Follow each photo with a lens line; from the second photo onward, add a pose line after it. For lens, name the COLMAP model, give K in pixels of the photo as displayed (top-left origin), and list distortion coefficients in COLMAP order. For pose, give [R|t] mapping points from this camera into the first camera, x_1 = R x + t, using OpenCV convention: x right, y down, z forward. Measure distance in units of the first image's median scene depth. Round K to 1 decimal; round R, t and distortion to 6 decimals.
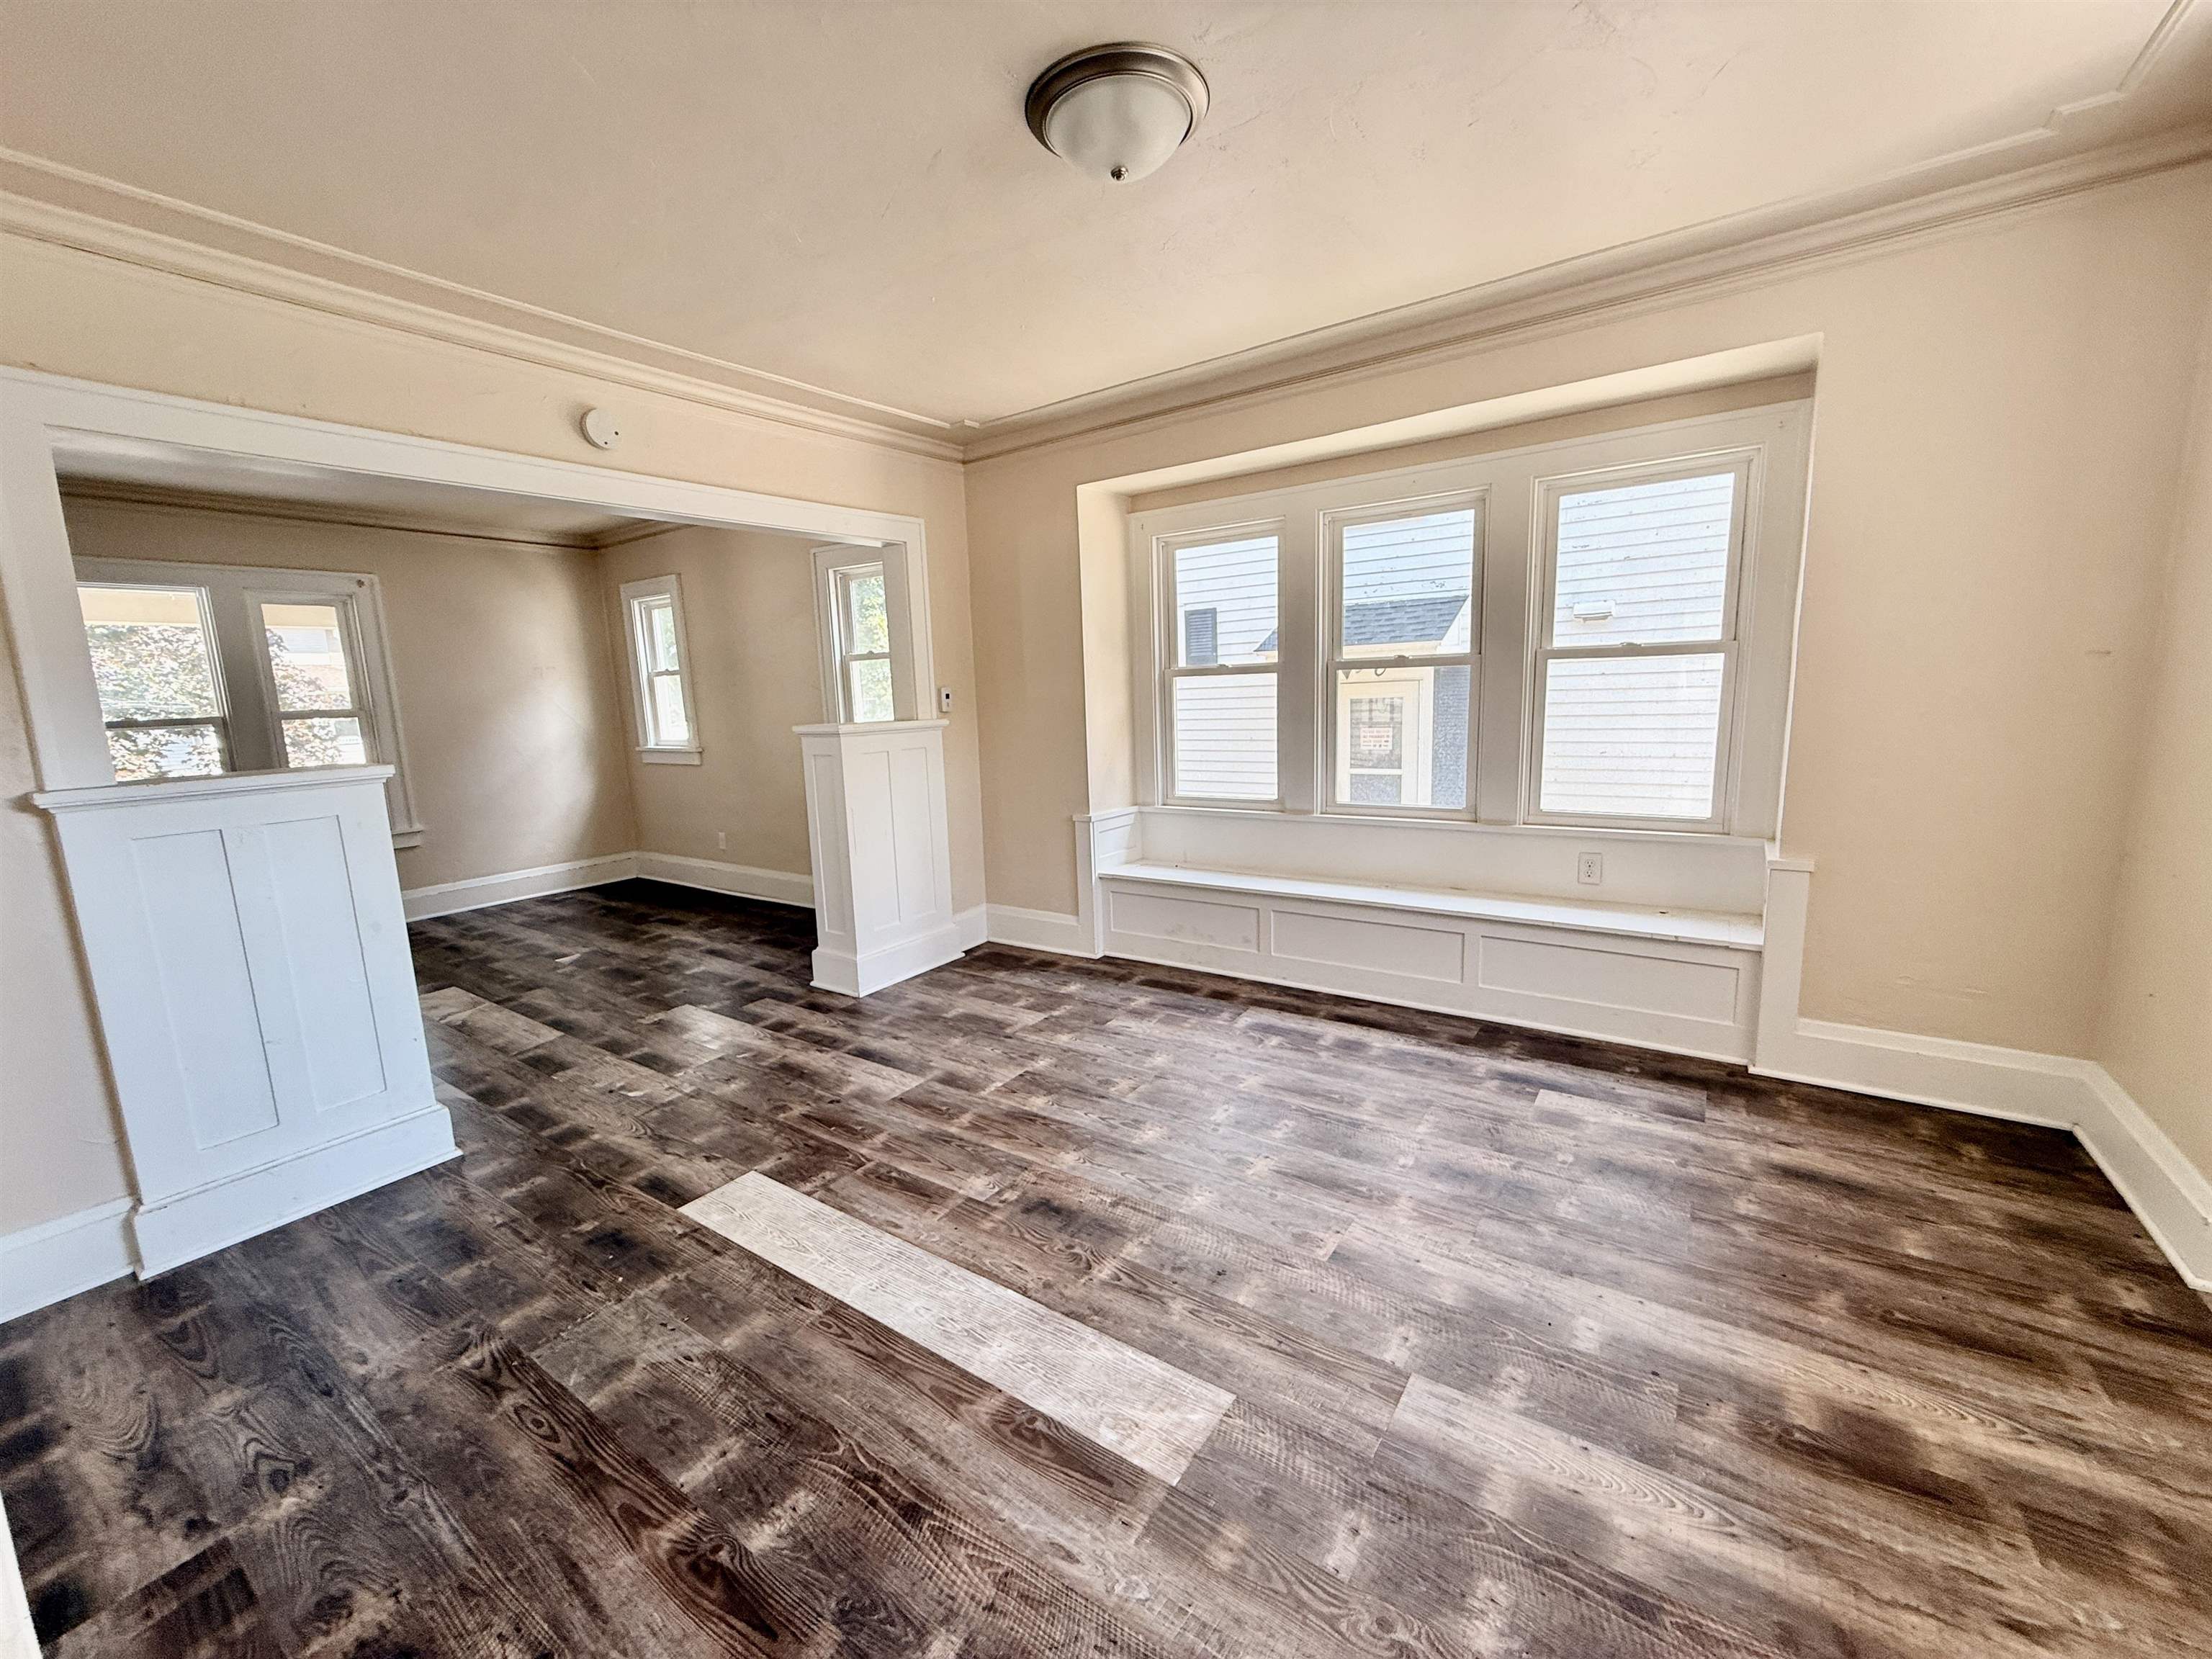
lens RADIAL K [[900.6, 0, 1096.2], [0, 900.6, 829.6], [0, 0, 1]] dist [0.000584, -0.000292]
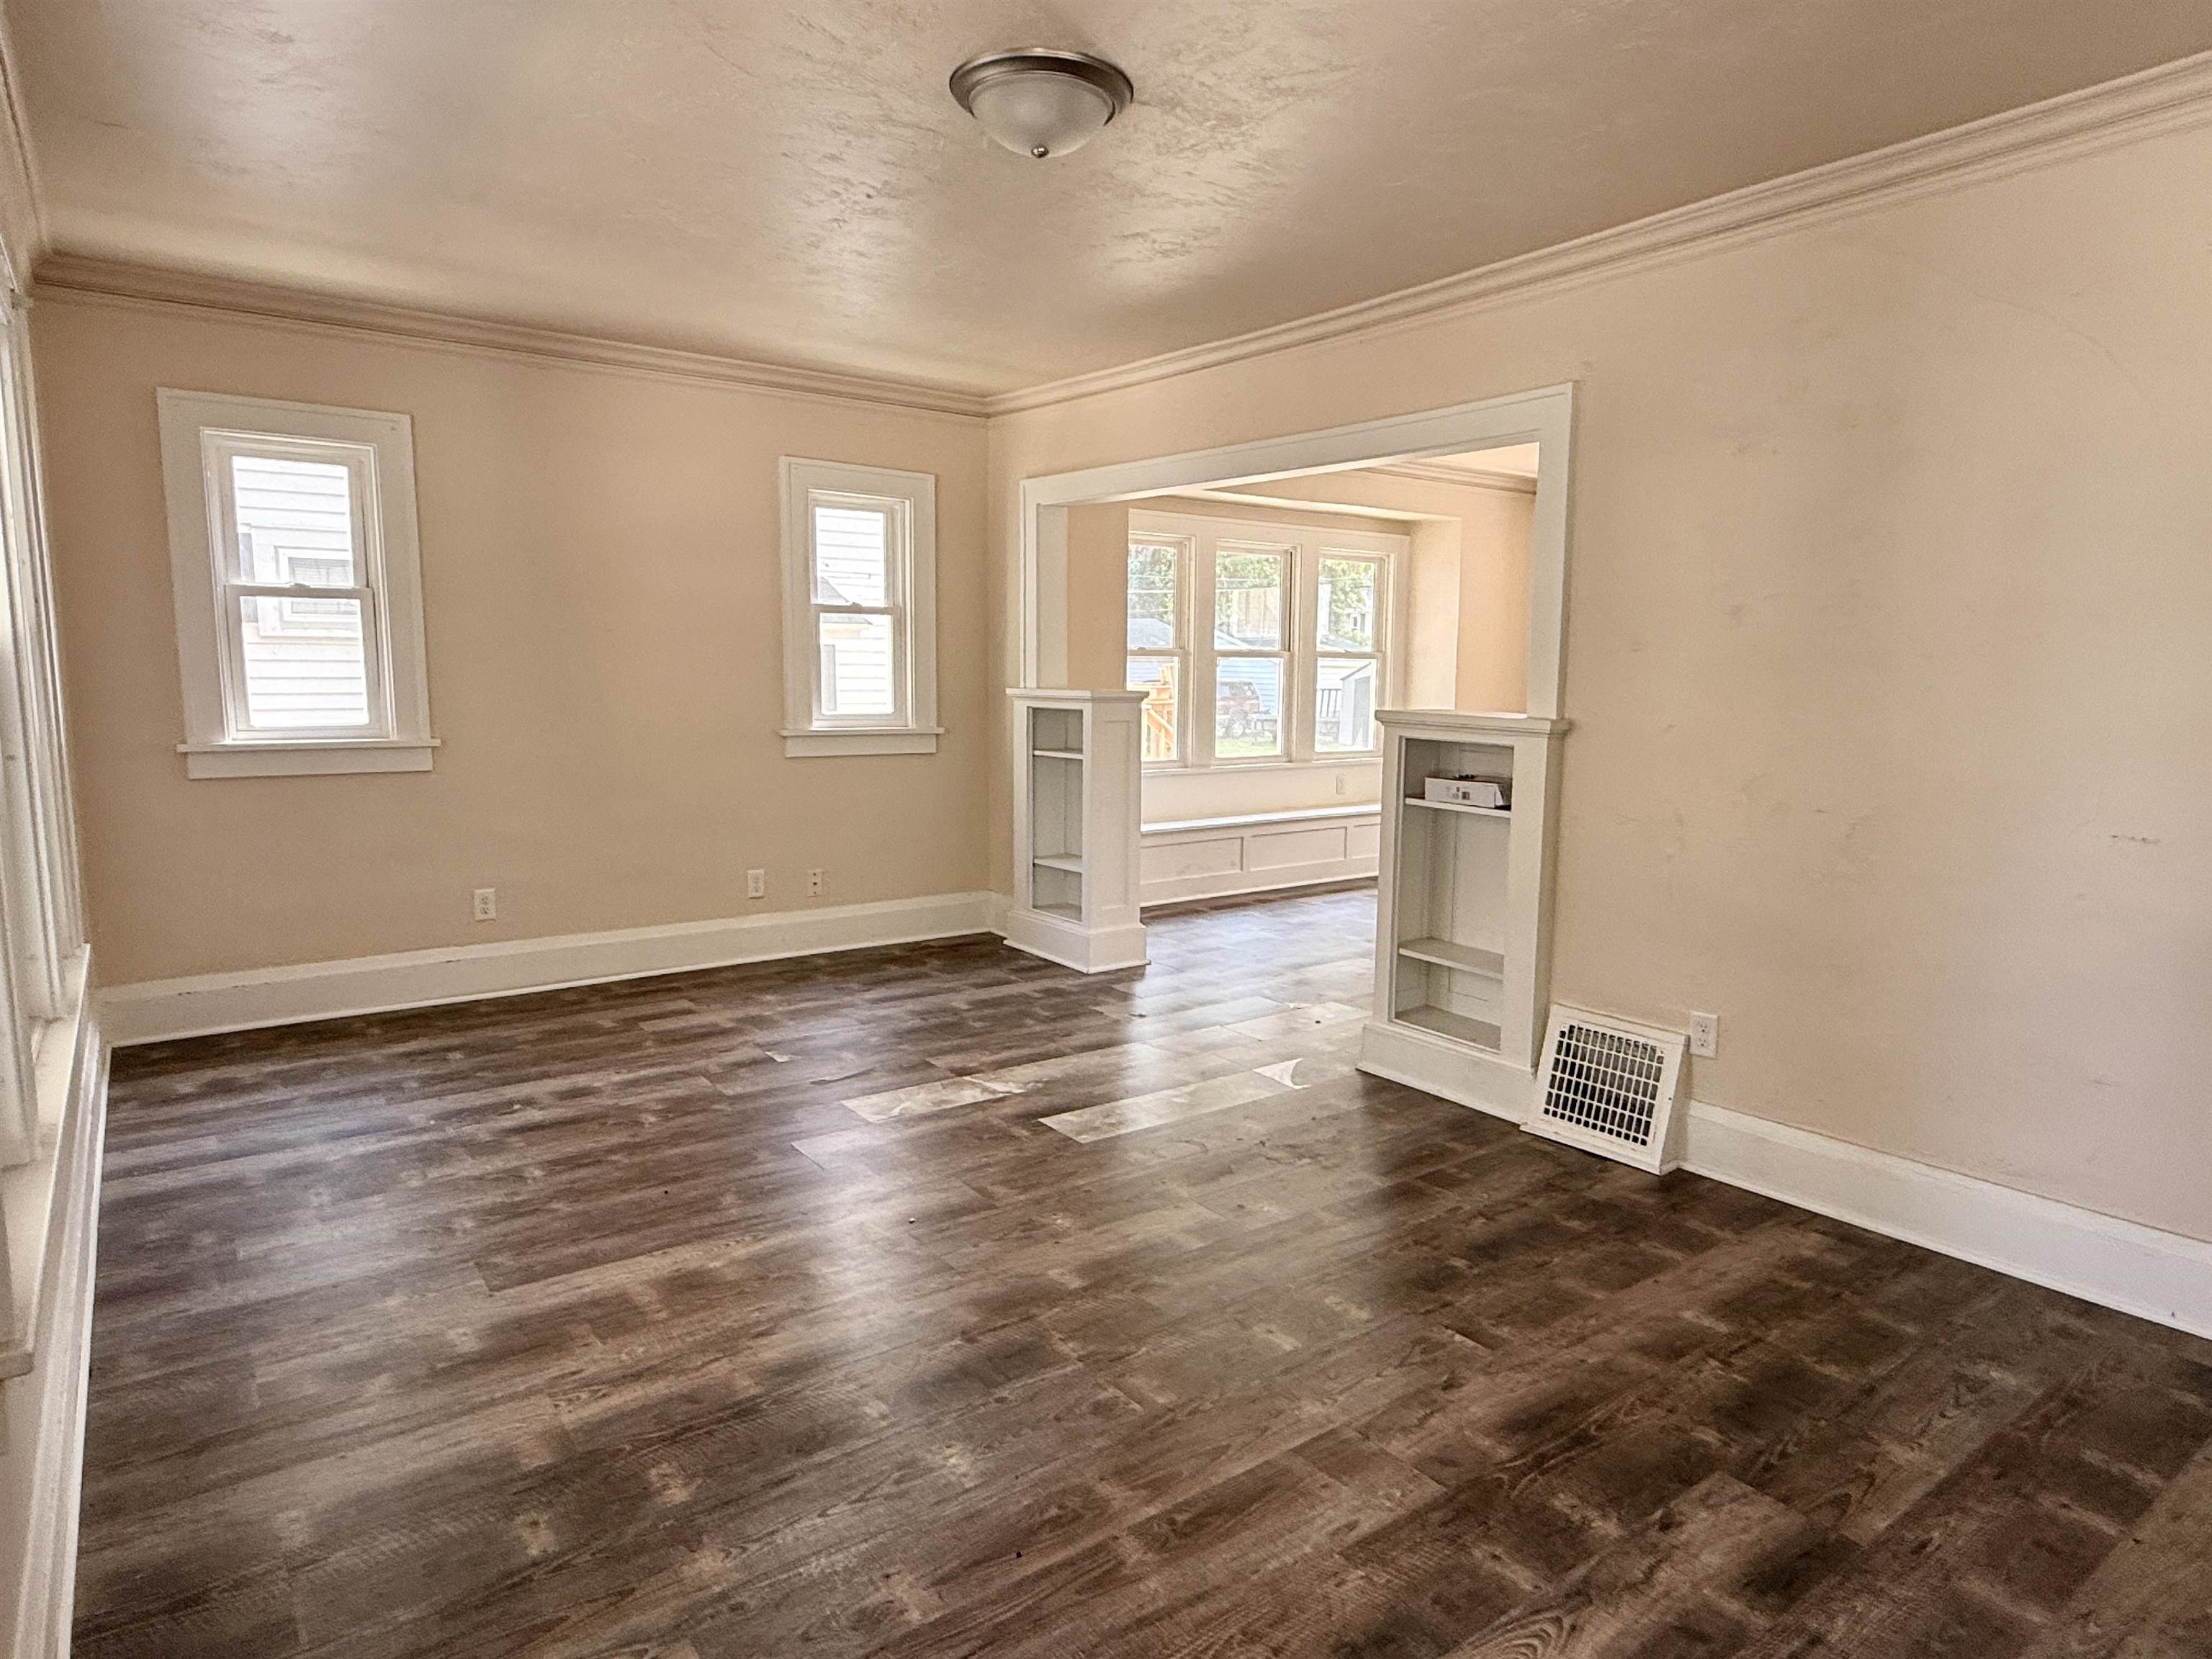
lens RADIAL K [[1289.3, 0, 1105.8], [0, 1289.3, 847.9], [0, 0, 1]] dist [-0.008082, -0.000232]
pose [[0.298668, -0.092559, 0.949858, -2.812938], [0.121815, 0.990842, 0.058250, -0.055505], [-0.946551, 0.098310, 0.307208, 1.009873]]
